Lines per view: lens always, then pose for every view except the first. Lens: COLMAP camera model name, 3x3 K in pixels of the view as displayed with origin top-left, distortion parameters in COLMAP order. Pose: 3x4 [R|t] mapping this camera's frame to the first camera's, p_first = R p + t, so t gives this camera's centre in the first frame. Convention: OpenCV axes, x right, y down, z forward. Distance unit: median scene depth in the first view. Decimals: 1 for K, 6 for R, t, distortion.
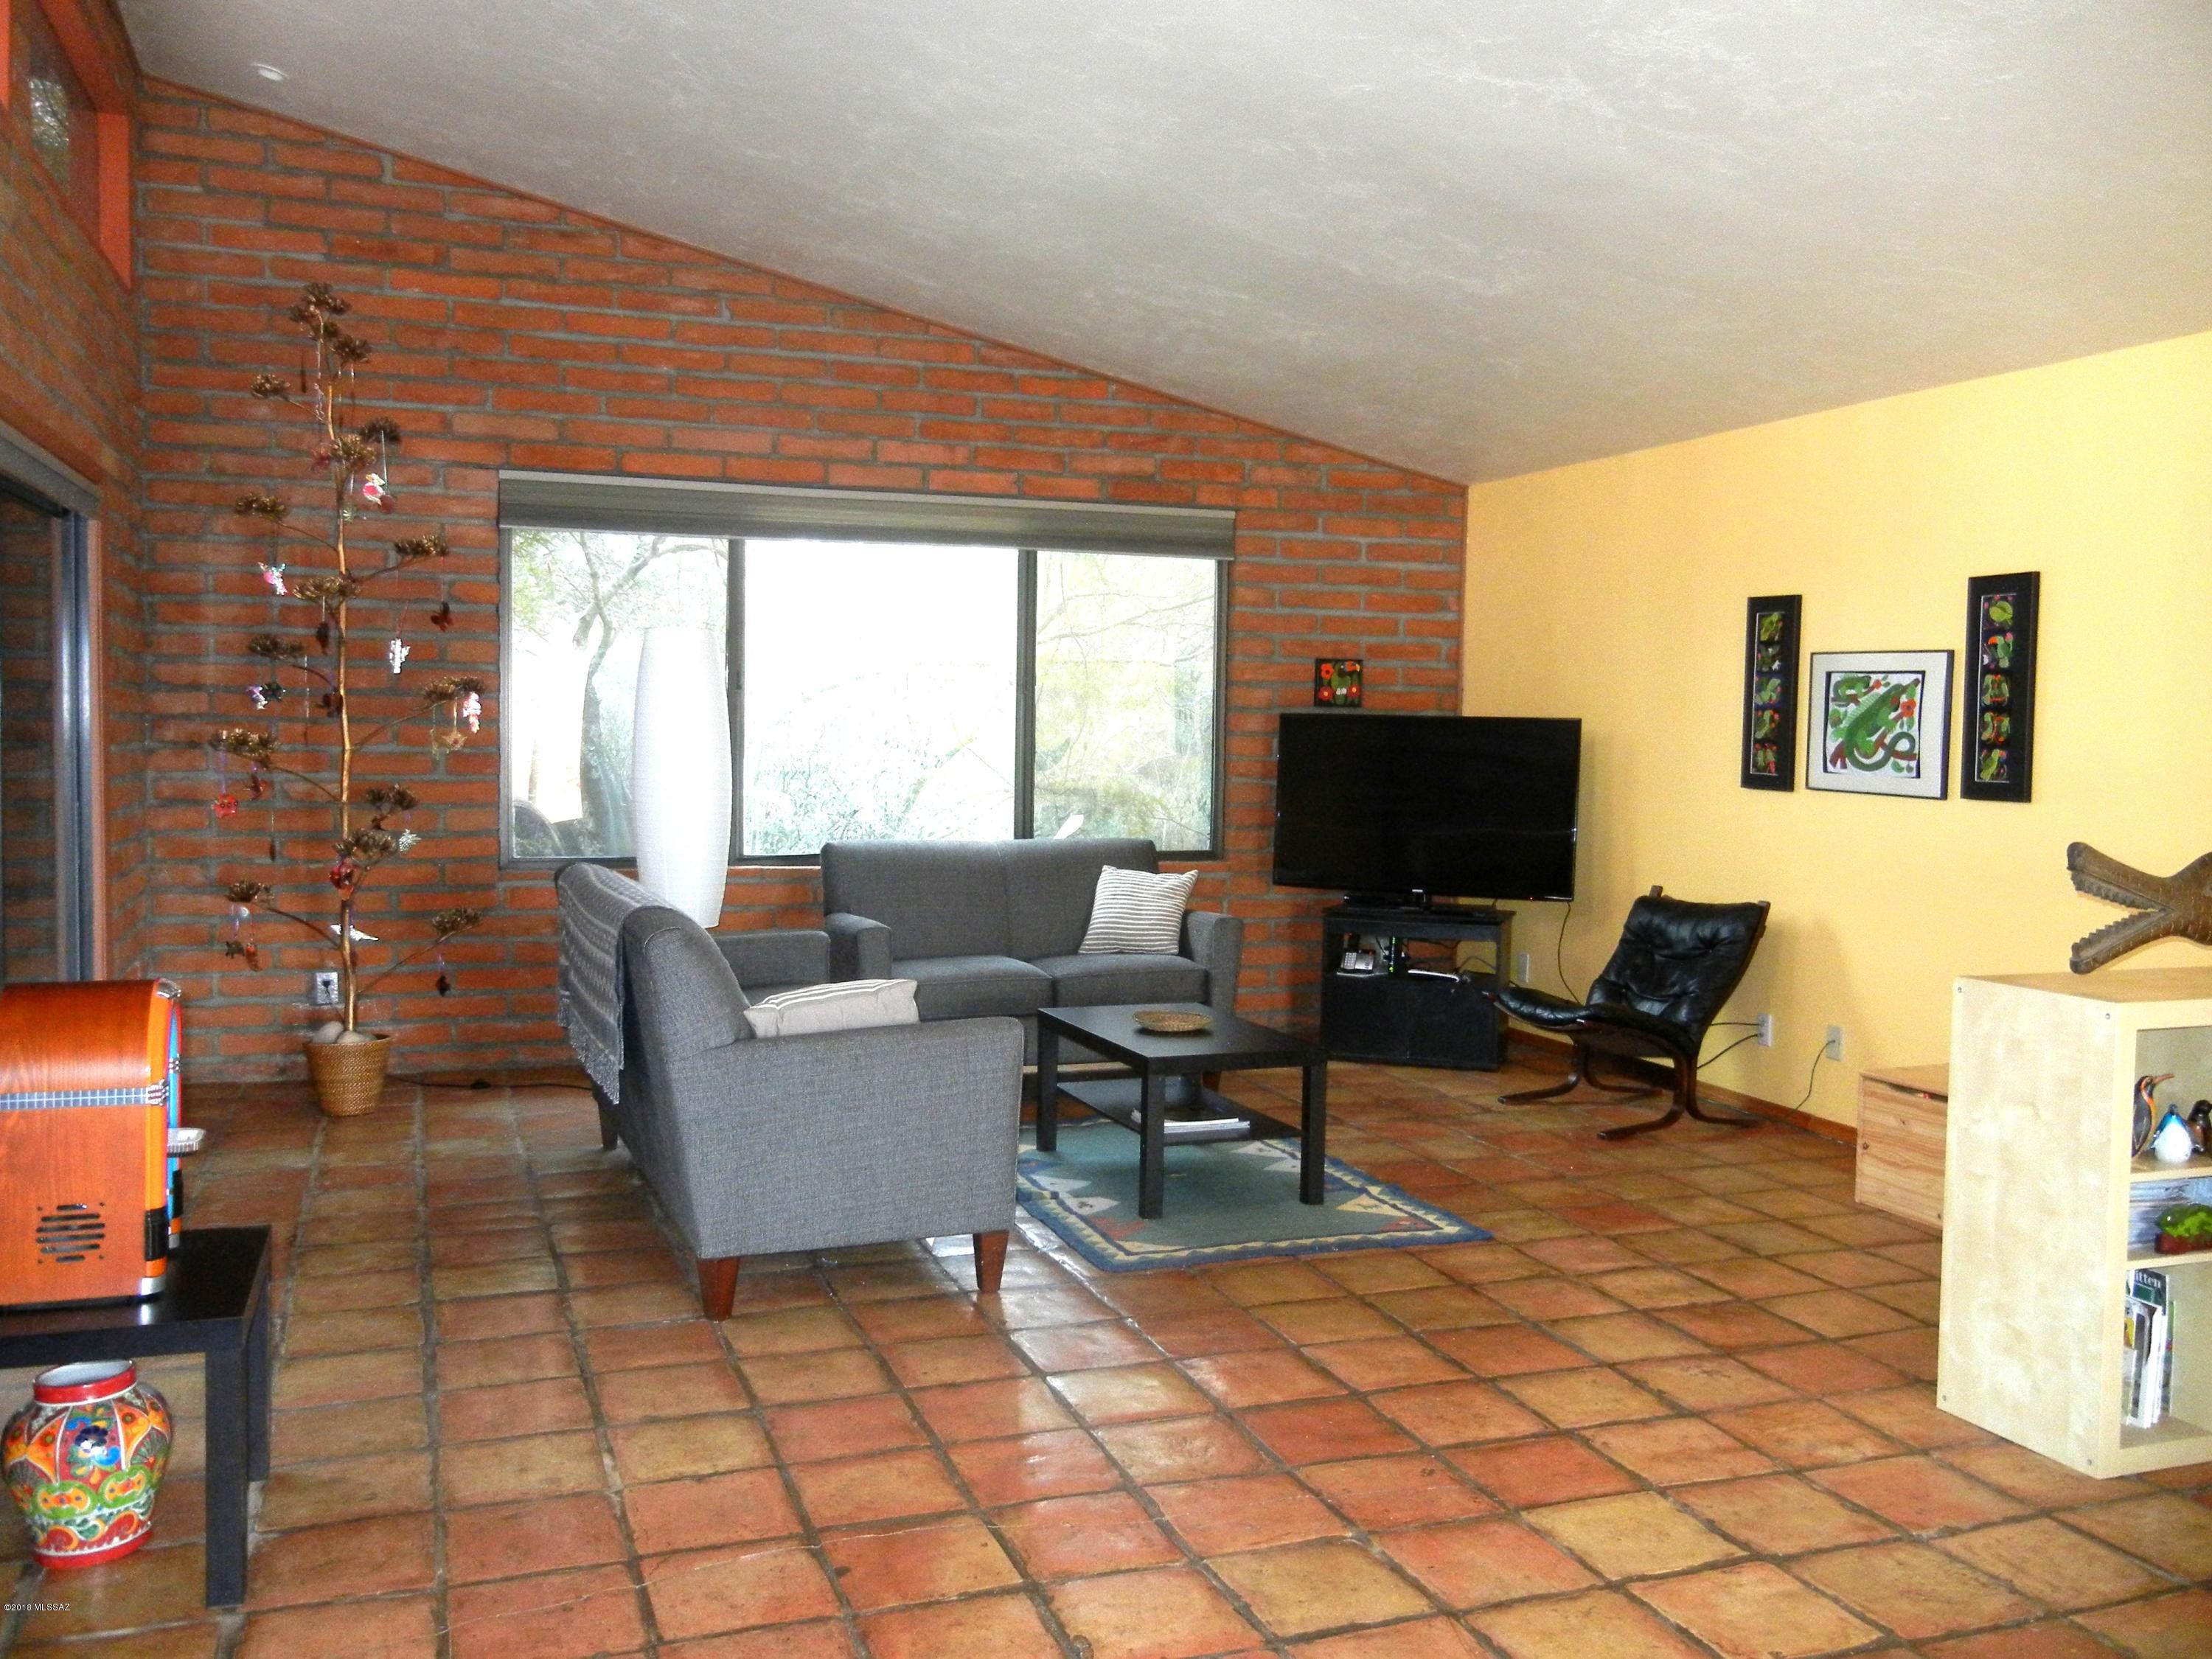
lens RADIAL K [[1887.1, 0, 1106.0], [0, 1887.1, 829.5], [0, 0, 1]] dist [-0.004764, 0.006289]
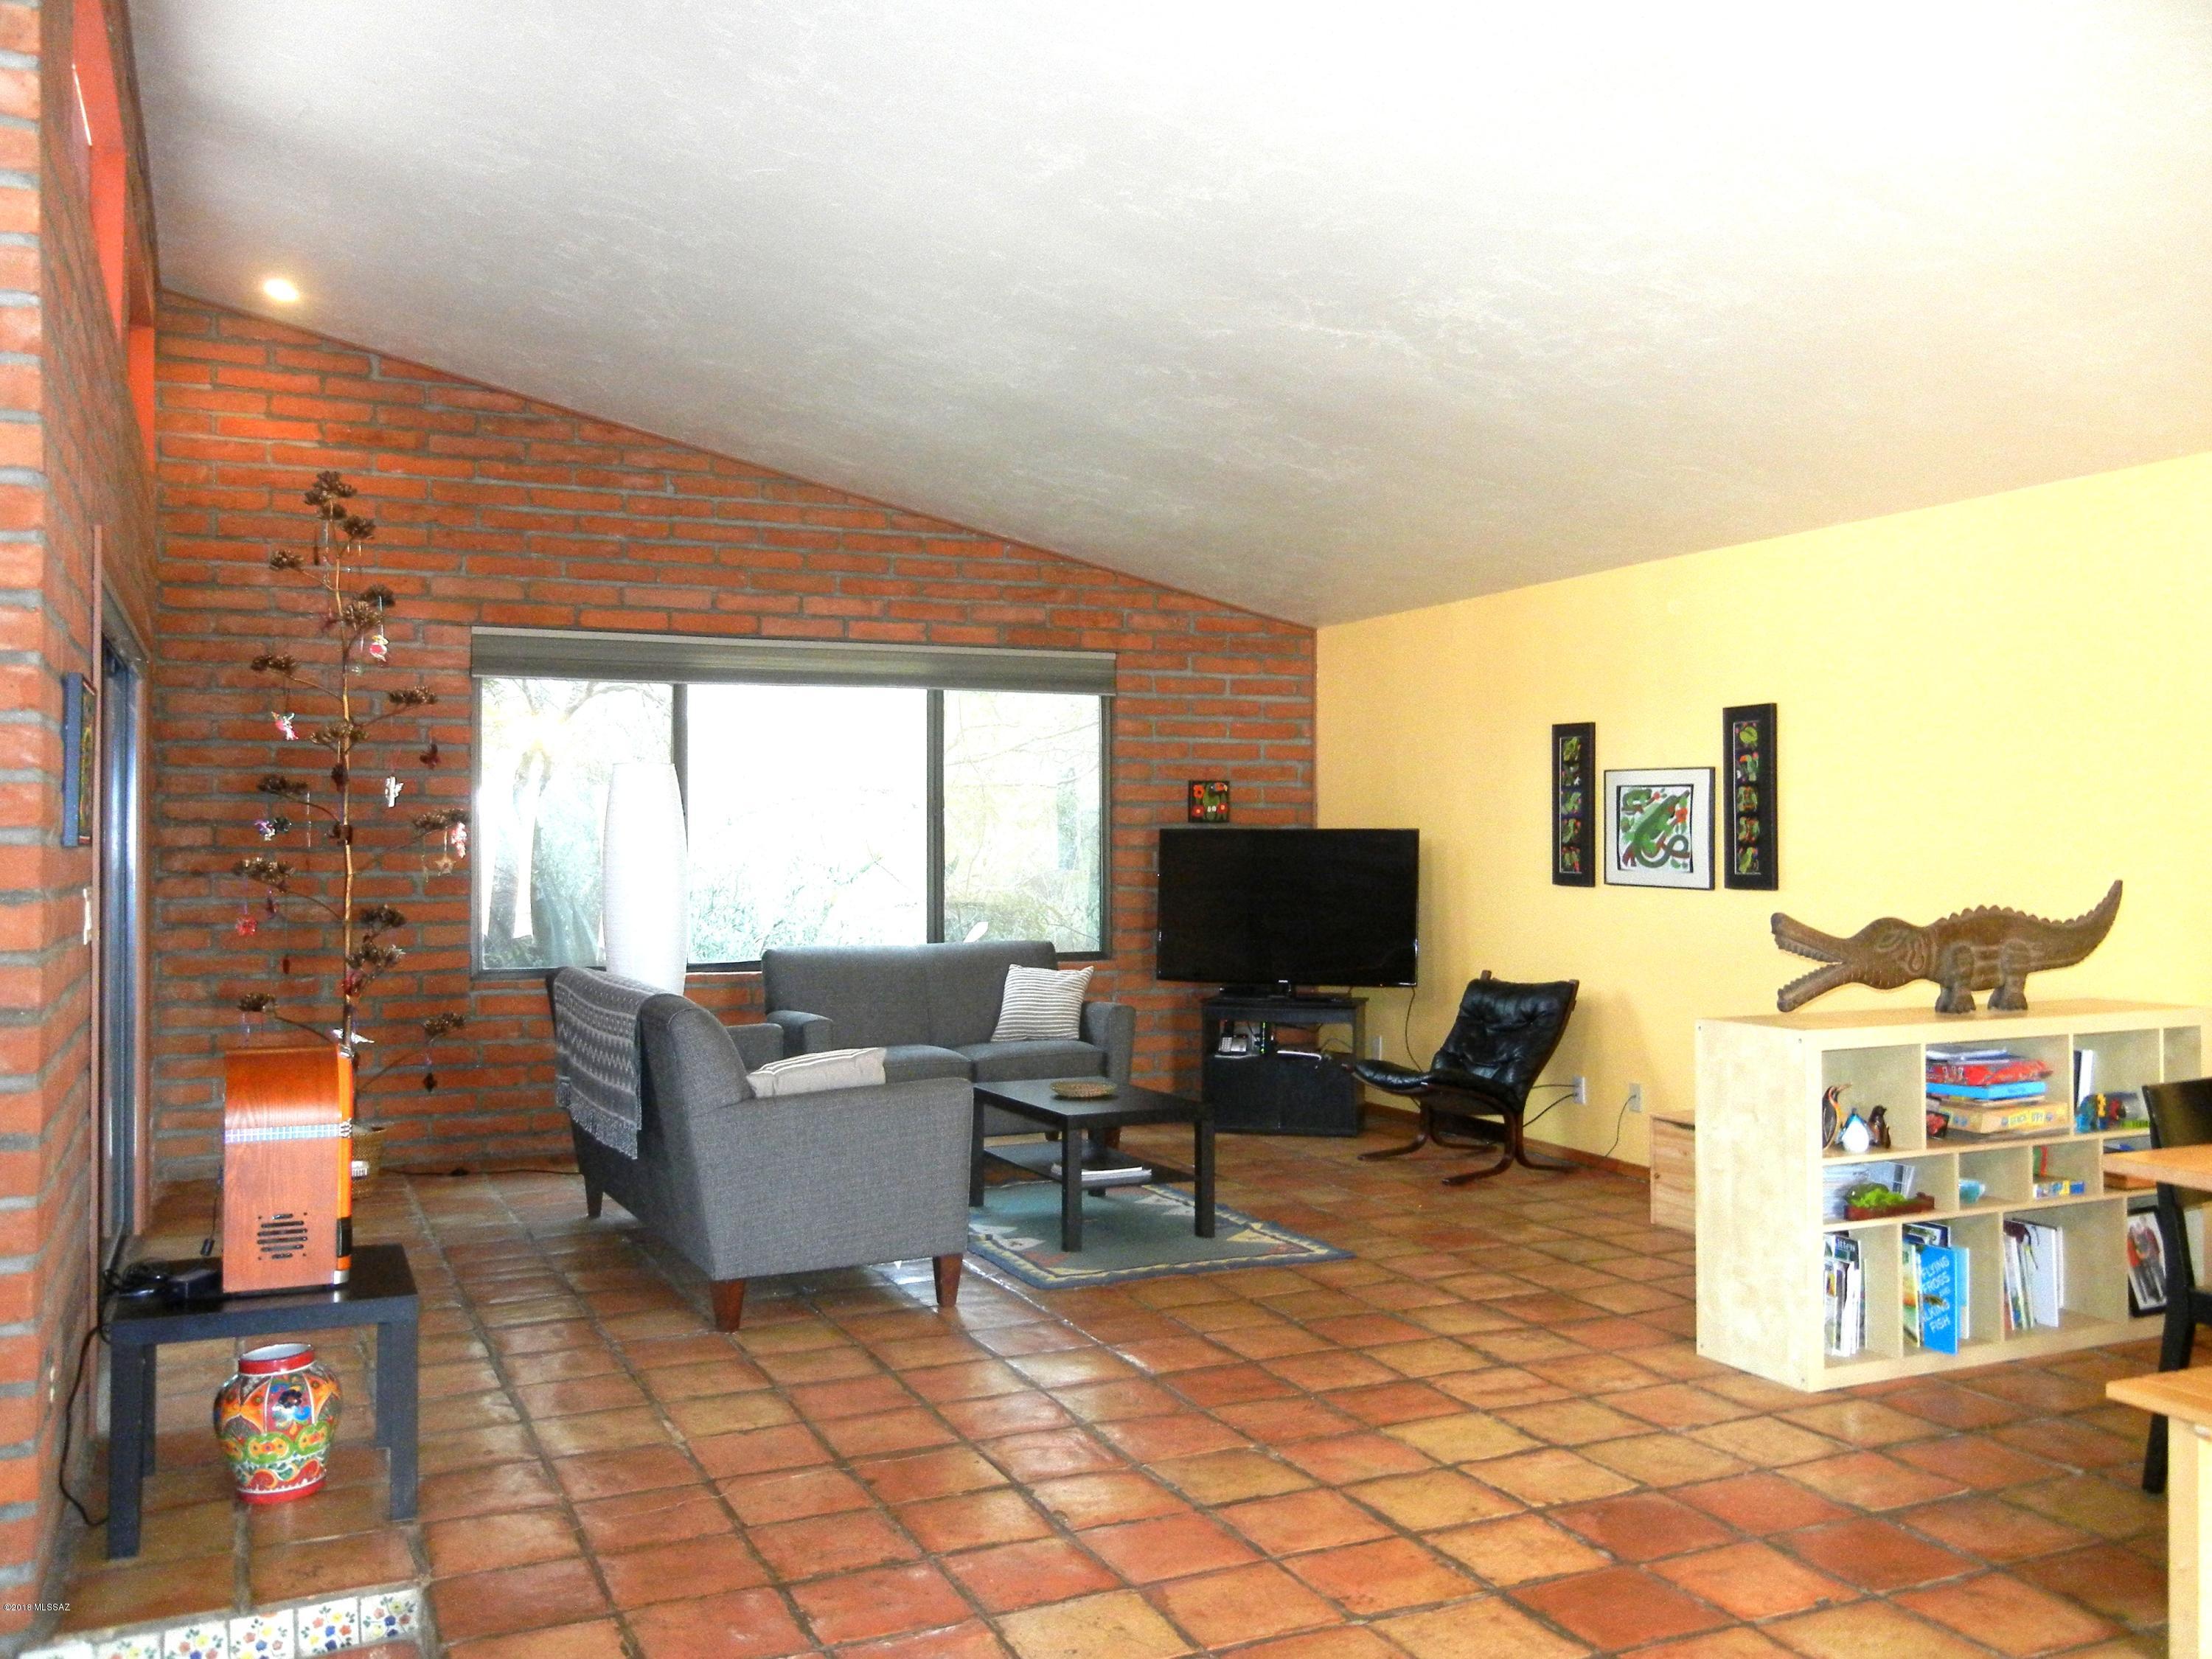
lens RADIAL K [[1887.1, 0, 1106.0], [0, 1887.1, 829.5], [0, 0, 1]] dist [-0.004764, 0.006289]
pose [[0.997023, -0.017285, 0.075144, -0.032796], [0.022025, 0.997789, -0.062707, 0.012153], [-0.073894, 0.064175, 0.995199, -0.170000]]
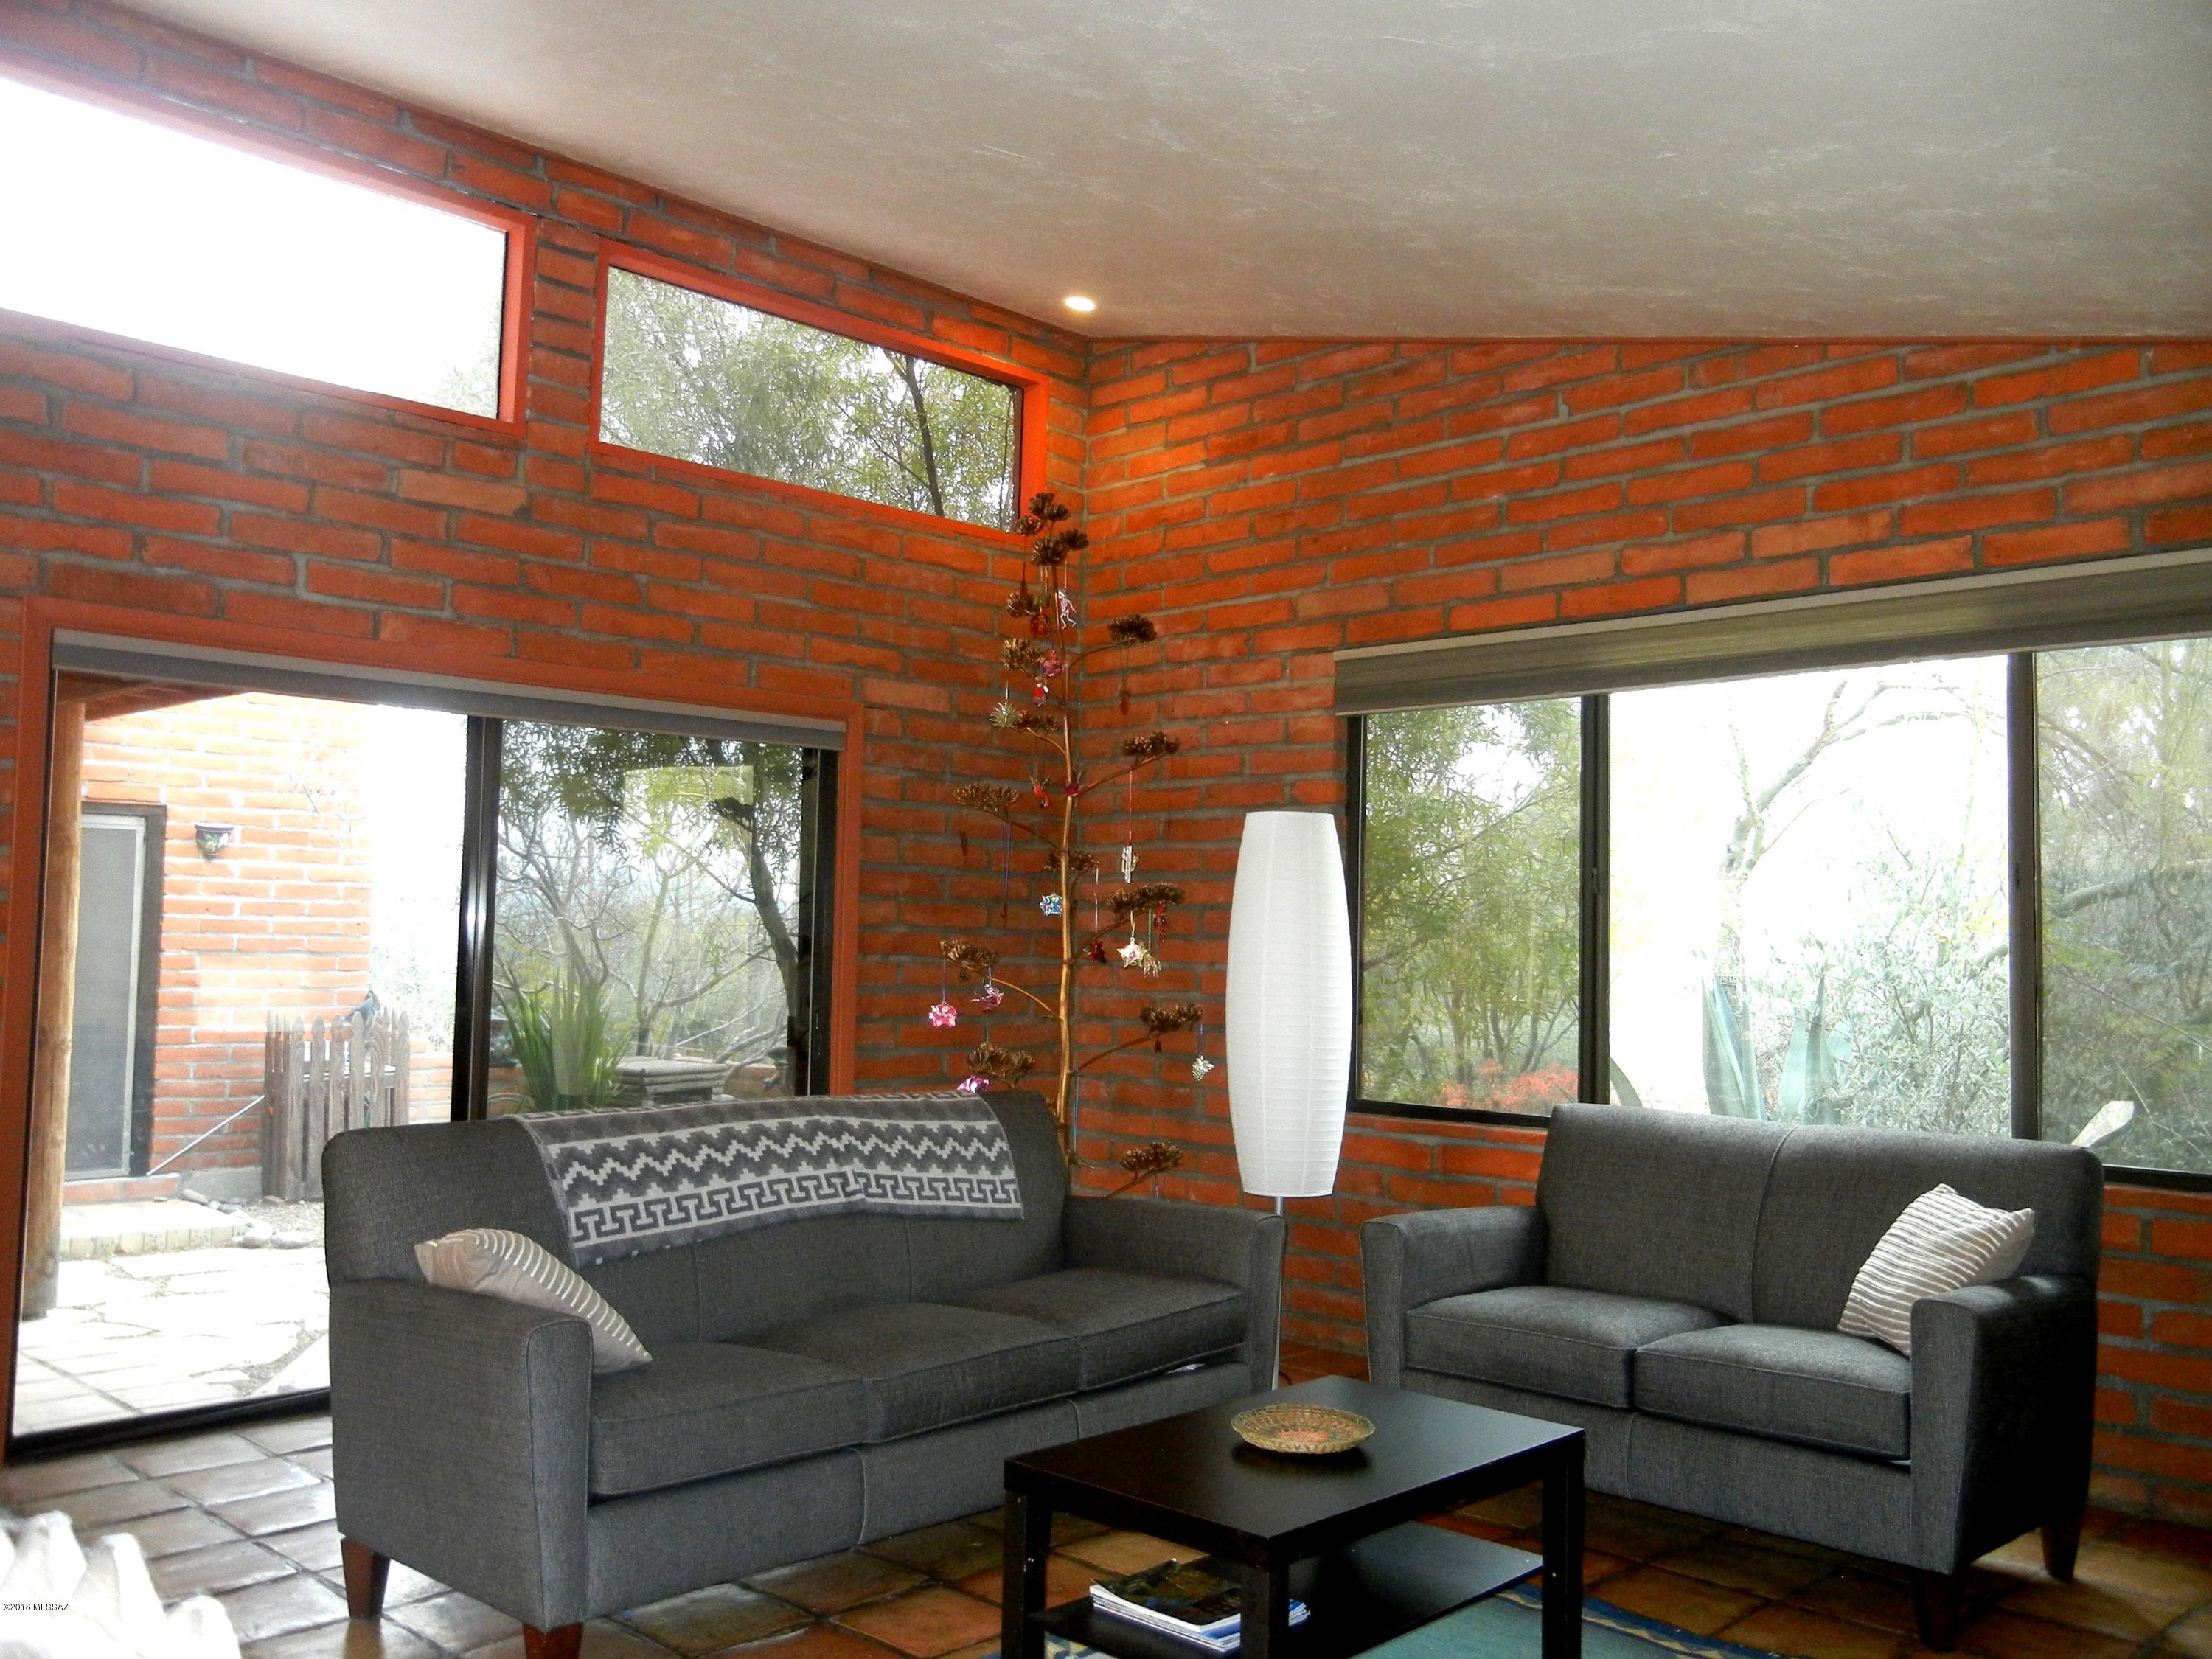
lens RADIAL K [[1887.1, 0, 1106.0], [0, 1887.1, 829.5], [0, 0, 1]] dist [-0.004764, 0.006289]
pose [[0.430863, -0.061215, -0.900339, 0.477411], [-0.065524, 0.992941, -0.098868, -0.016435], [0.900036, 0.101592, 0.423810, 0.615642]]
